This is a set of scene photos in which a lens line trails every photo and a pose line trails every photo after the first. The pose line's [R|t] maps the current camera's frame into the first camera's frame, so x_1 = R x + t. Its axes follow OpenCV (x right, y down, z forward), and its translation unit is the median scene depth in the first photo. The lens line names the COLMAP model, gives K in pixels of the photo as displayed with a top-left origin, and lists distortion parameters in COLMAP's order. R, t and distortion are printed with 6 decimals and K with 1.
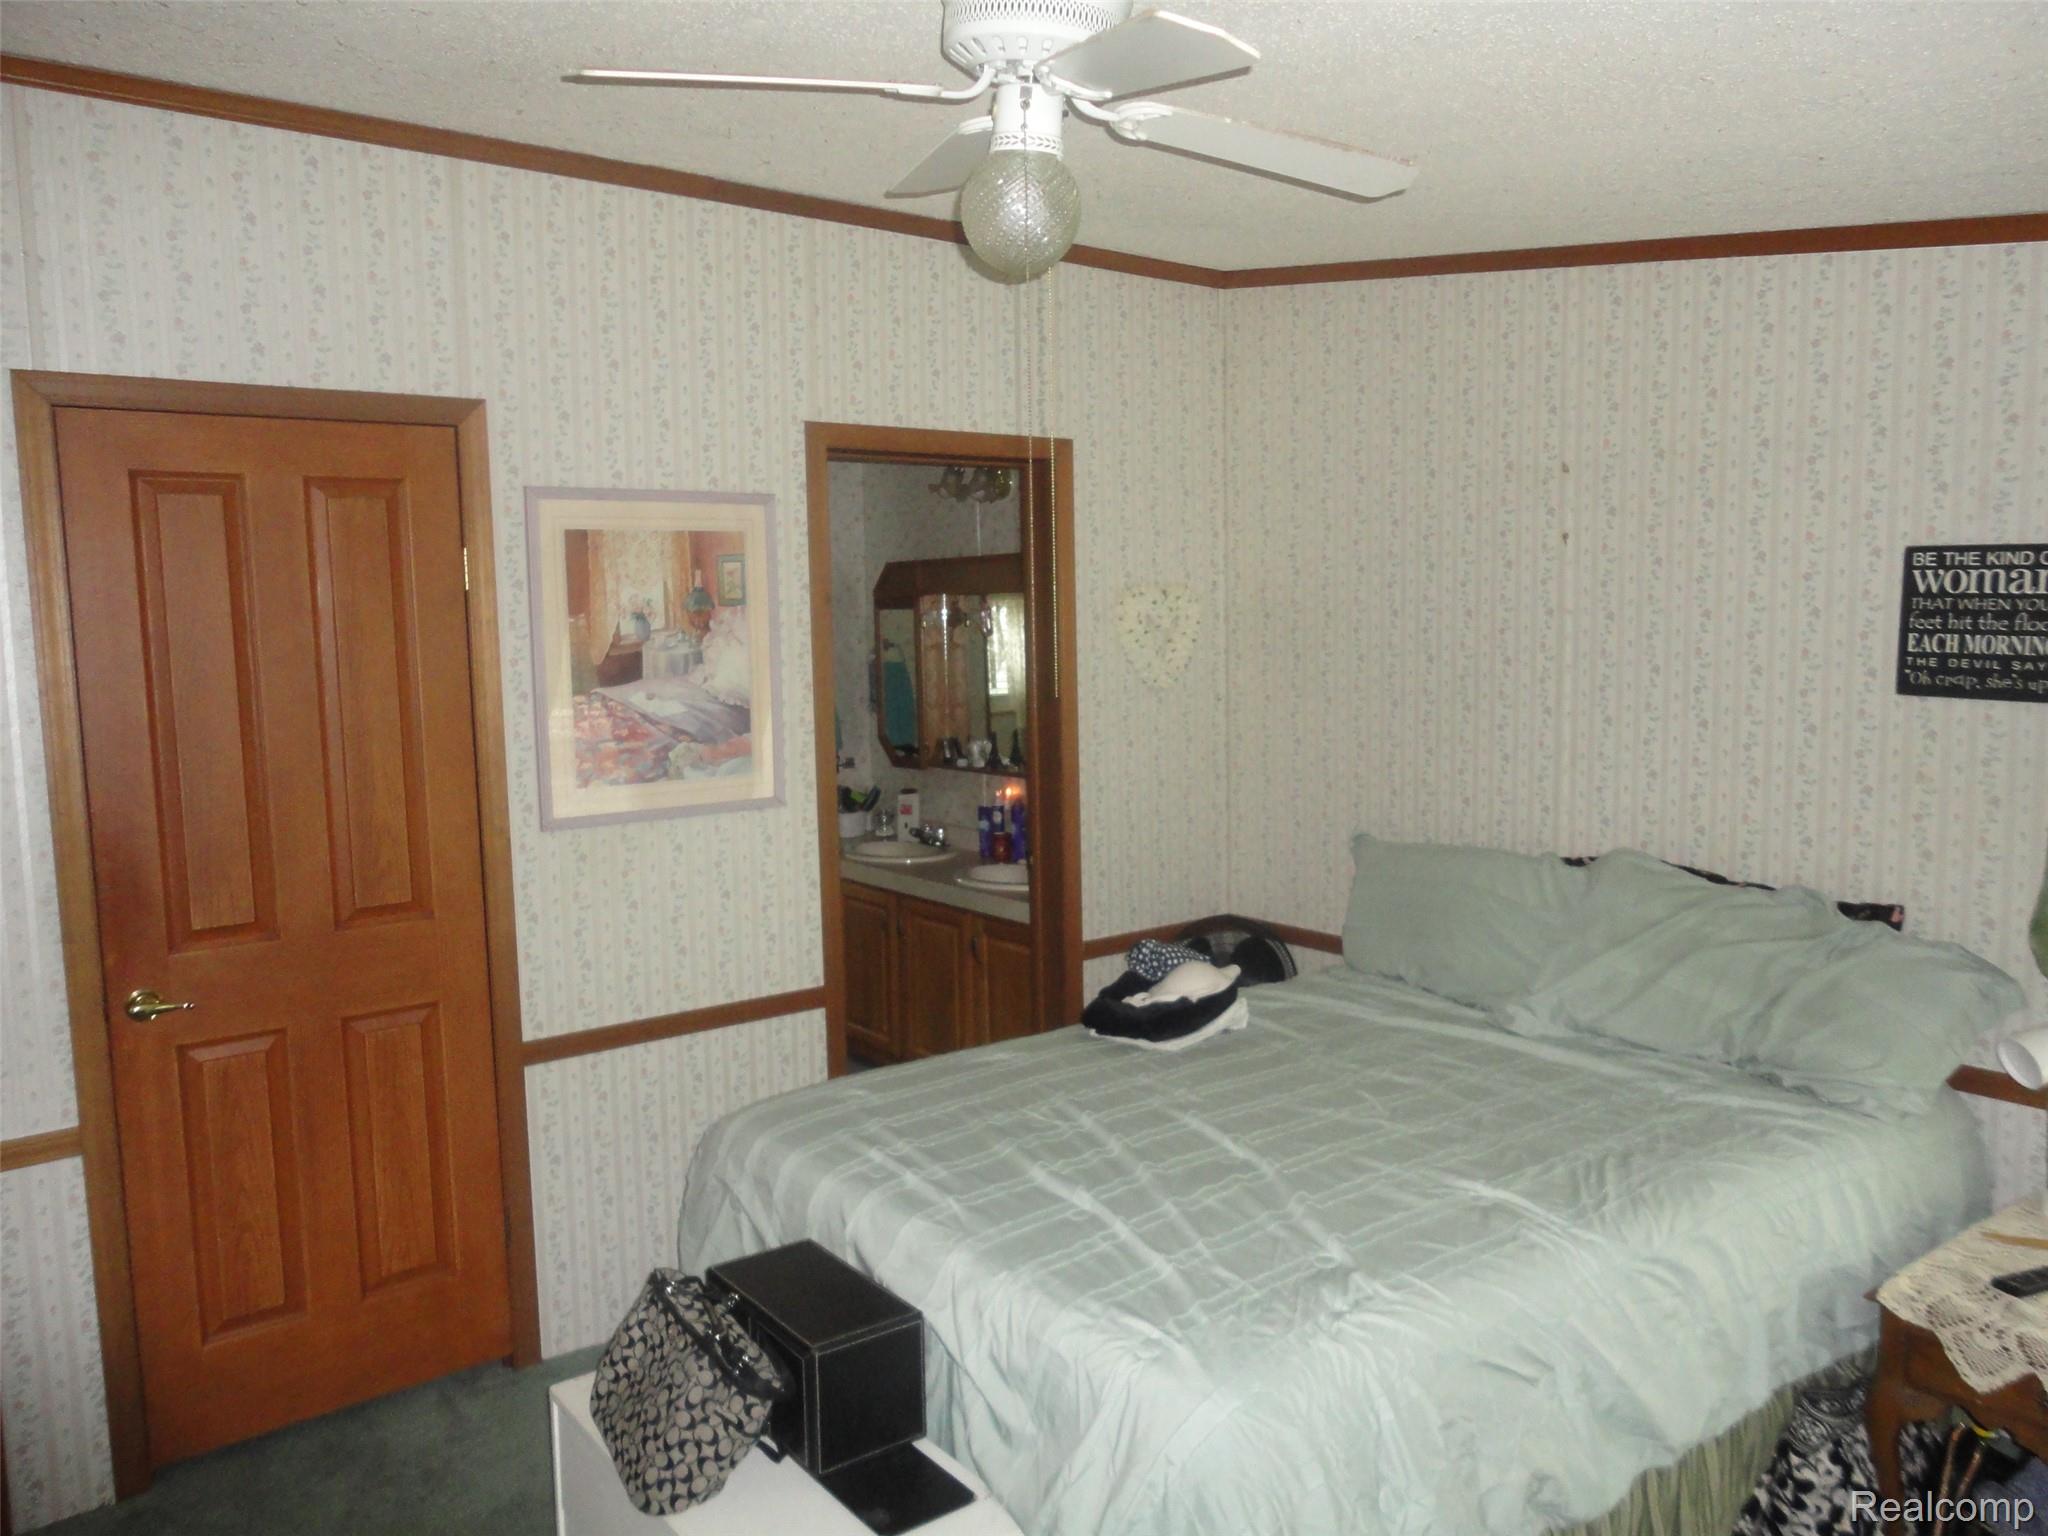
lens RADIAL K [[1496.8, 0, 1027.9], [0, 1496.8, 768.6], [0, 0, 1]] dist [-0.006961, -0.005135]
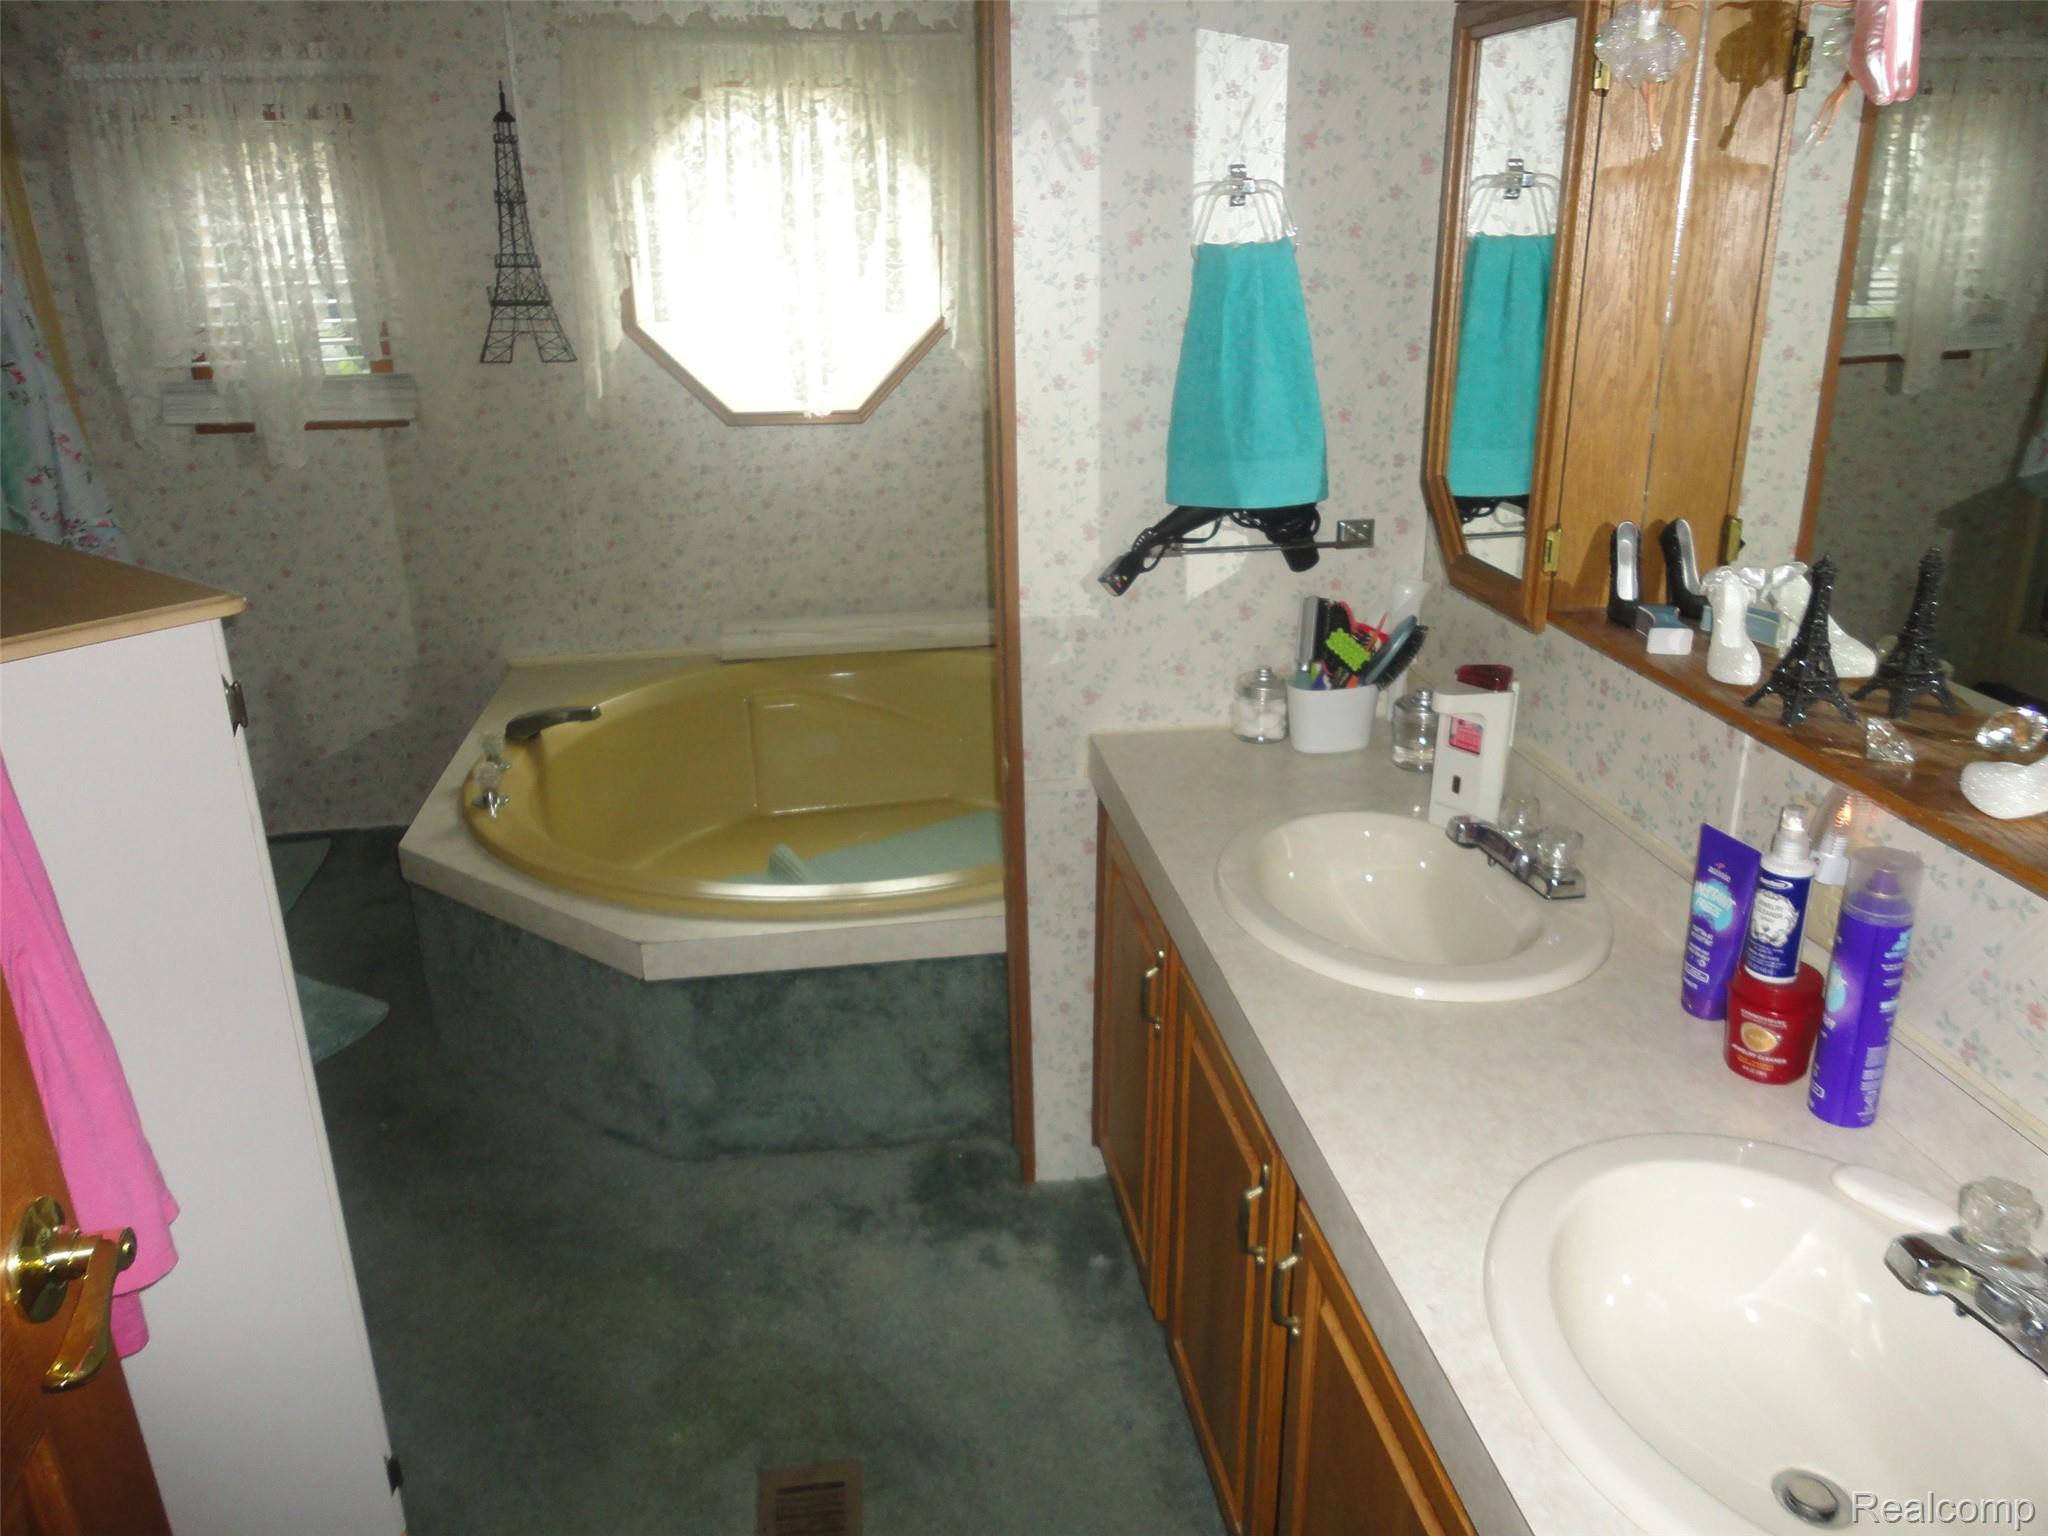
lens RADIAL K [[1496.8, 0, 1024.0], [0, 1496.8, 767.5], [0, 0, 1]] dist [-0.006961, -0.005135]
pose [[0.871395, 0.180460, -0.456185, -0.019232], [-0.052234, 0.958729, 0.279482, -0.049689], [0.487794, -0.219710, 0.844858, 0.715372]]
